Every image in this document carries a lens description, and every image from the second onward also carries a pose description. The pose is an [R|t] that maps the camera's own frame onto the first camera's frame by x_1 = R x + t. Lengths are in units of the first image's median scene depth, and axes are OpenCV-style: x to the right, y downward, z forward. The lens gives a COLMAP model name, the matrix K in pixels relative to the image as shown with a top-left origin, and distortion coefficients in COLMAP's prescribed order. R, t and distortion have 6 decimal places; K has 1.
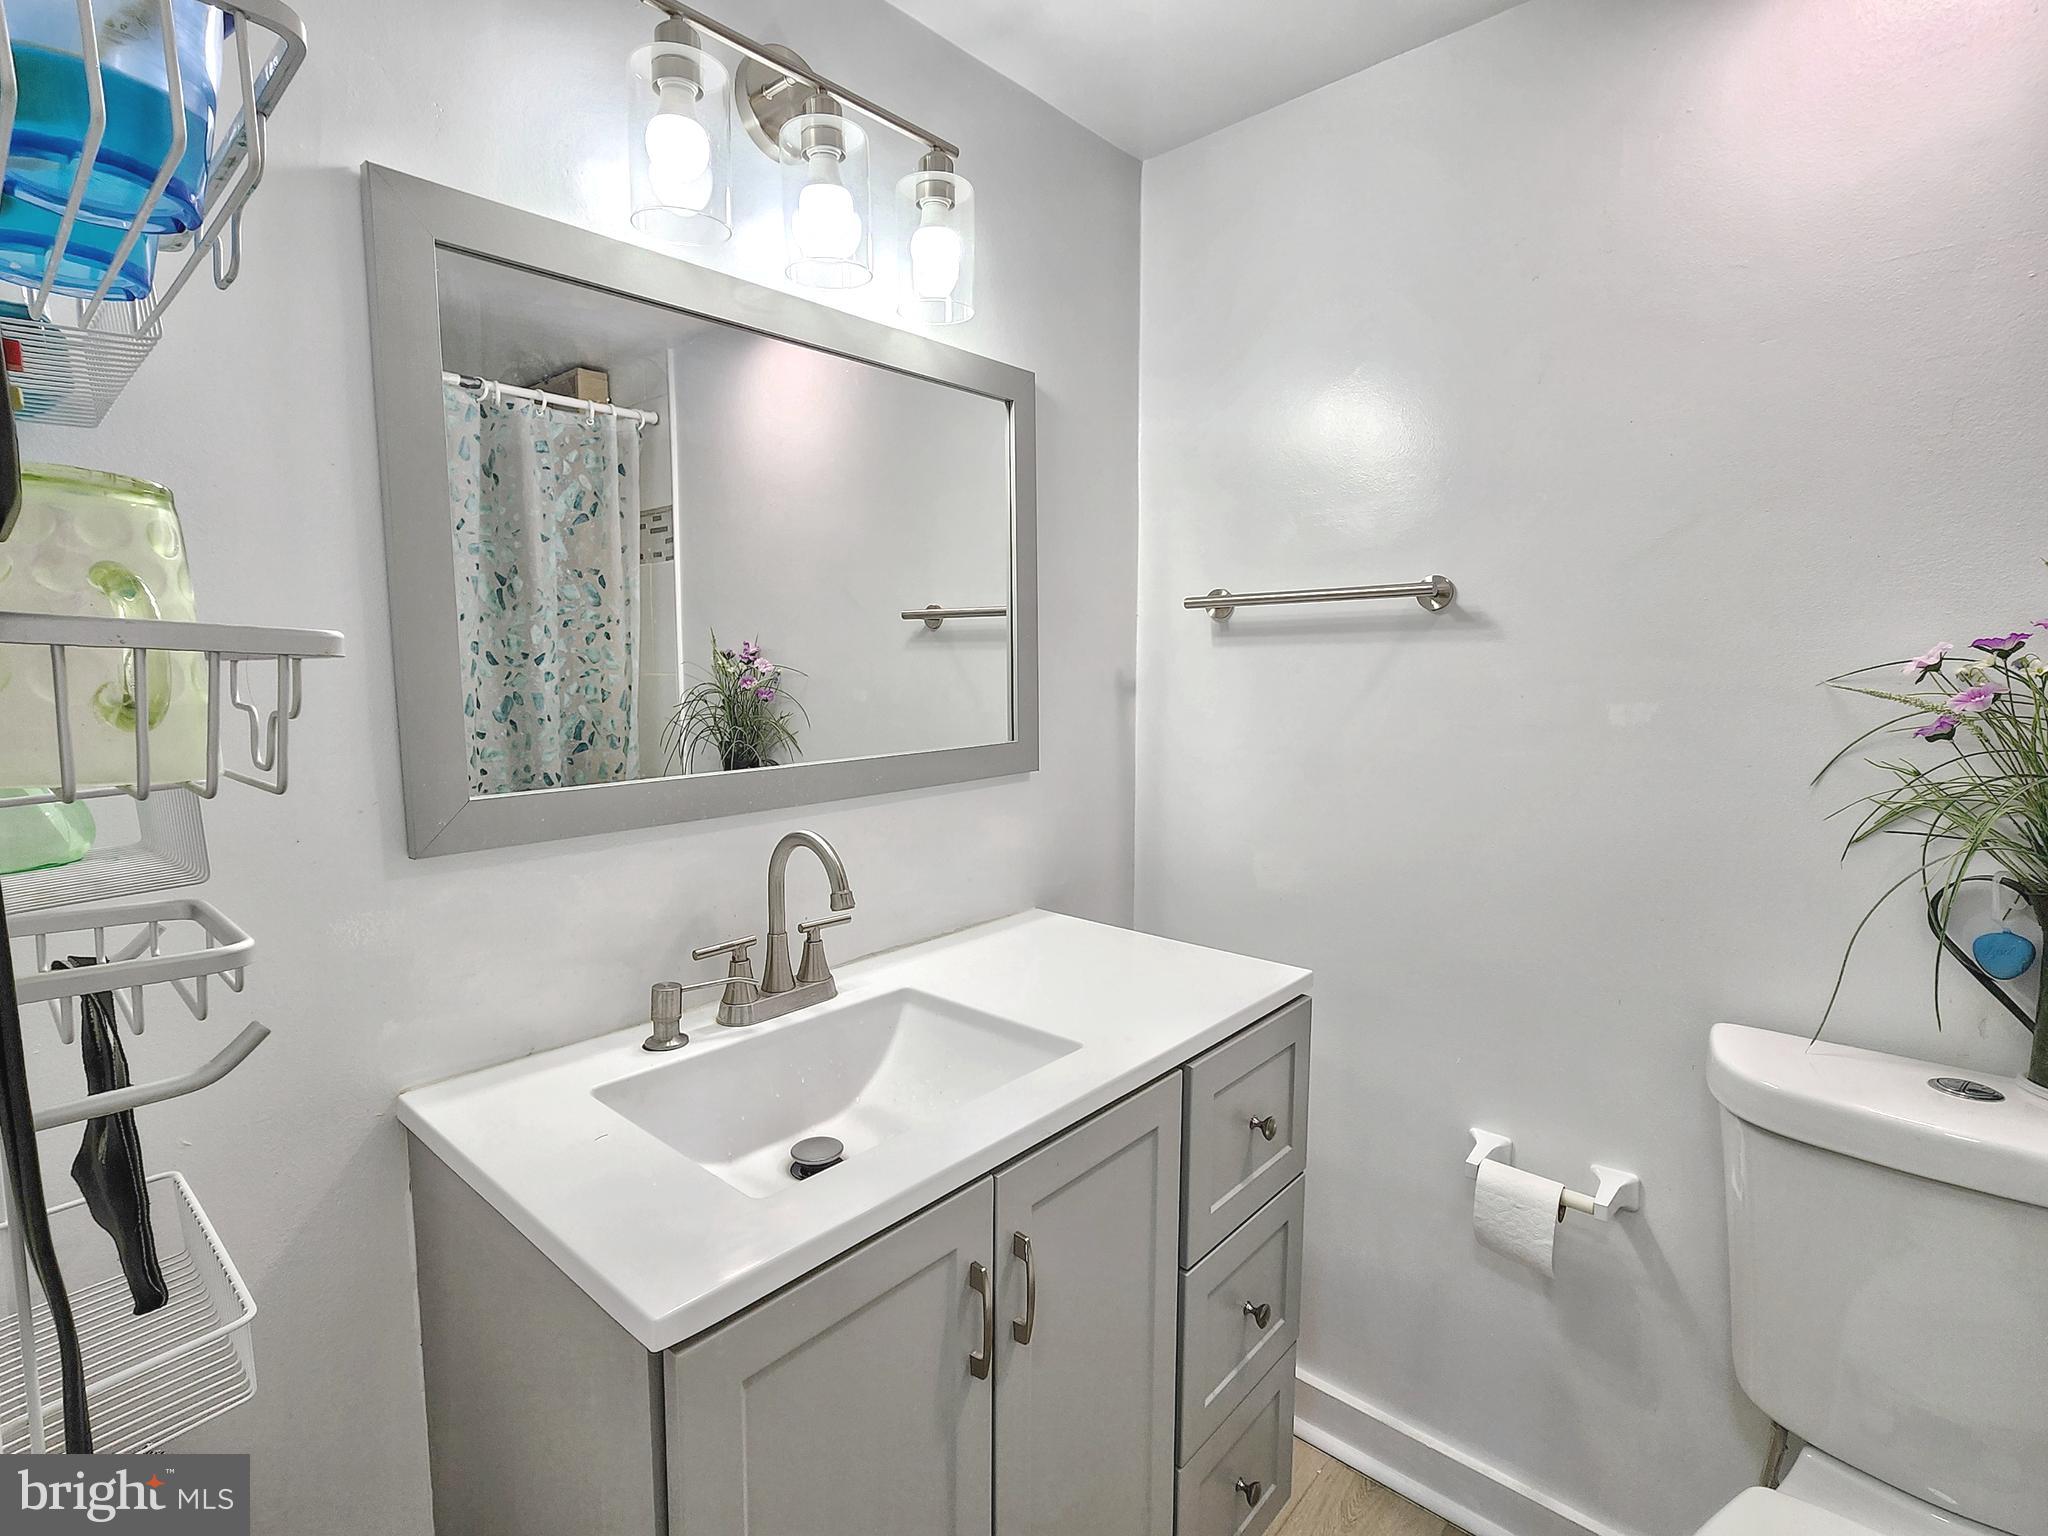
lens RADIAL K [[989.5, 0, 993.4], [0, 989.5, 768.2], [0, 0, 1]] dist [0.000314, 0.000304]
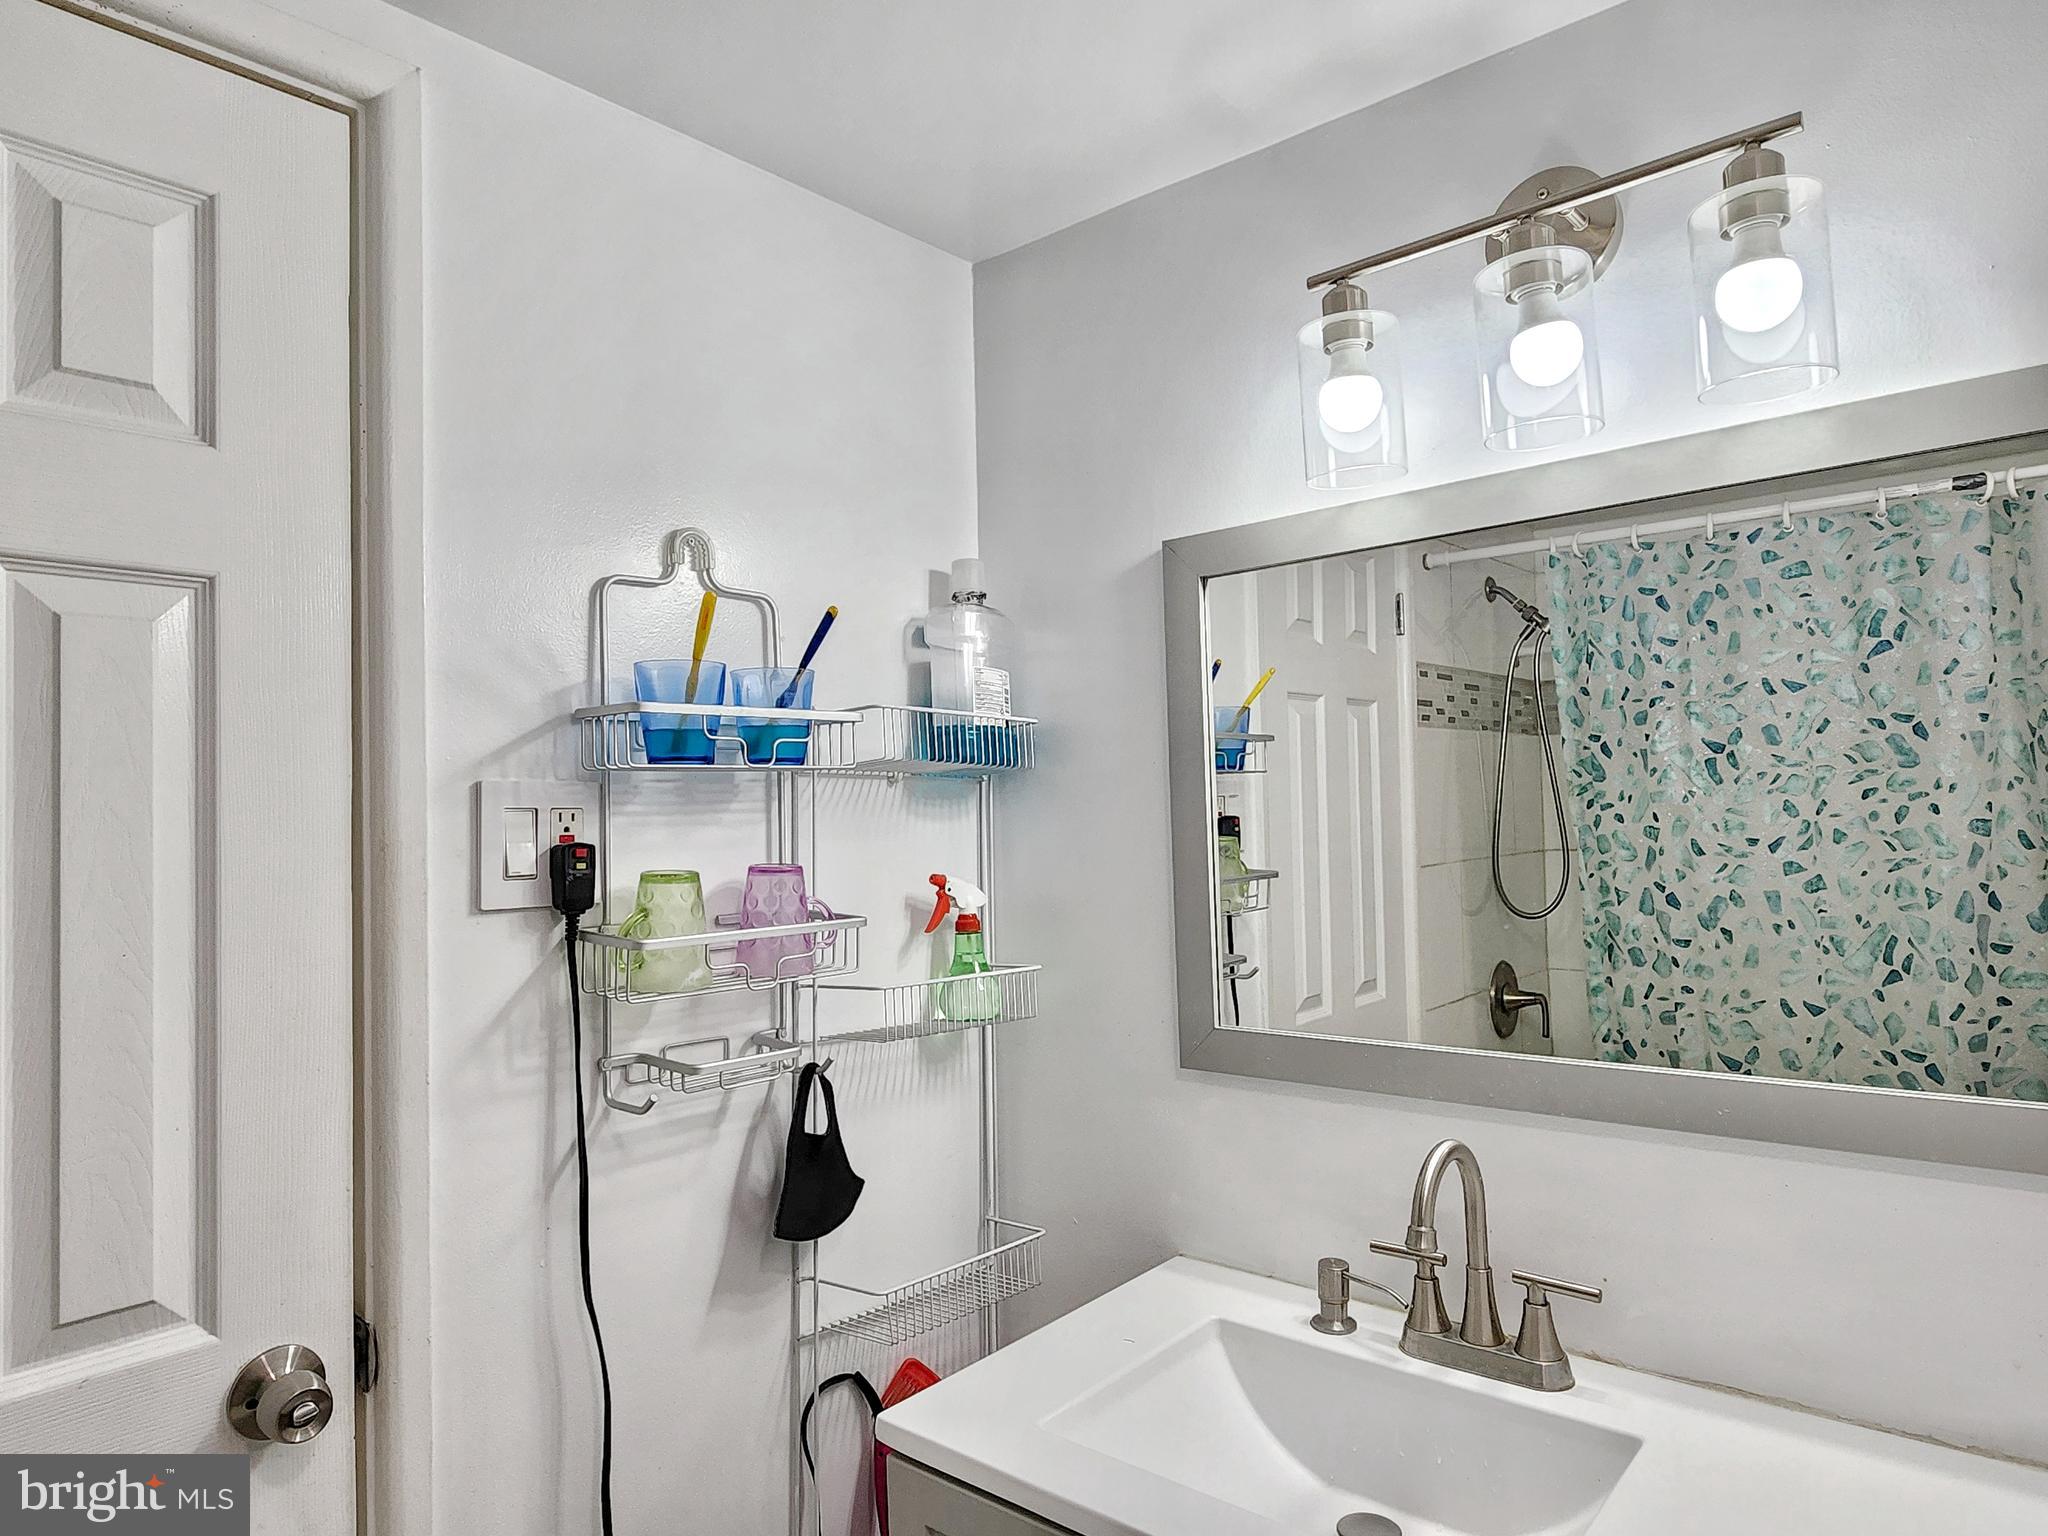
lens RADIAL K [[1080.4, 0, 1006.9], [0, 1080.4, 761.8], [0, 0, 1]] dist [0.001732, -0.000997]
pose [[0.066868, -0.076620, -0.994816, 0.324994], [-0.100949, 0.991411, -0.083144, -0.045119], [0.992642, 0.105985, 0.058559, 0.360139]]
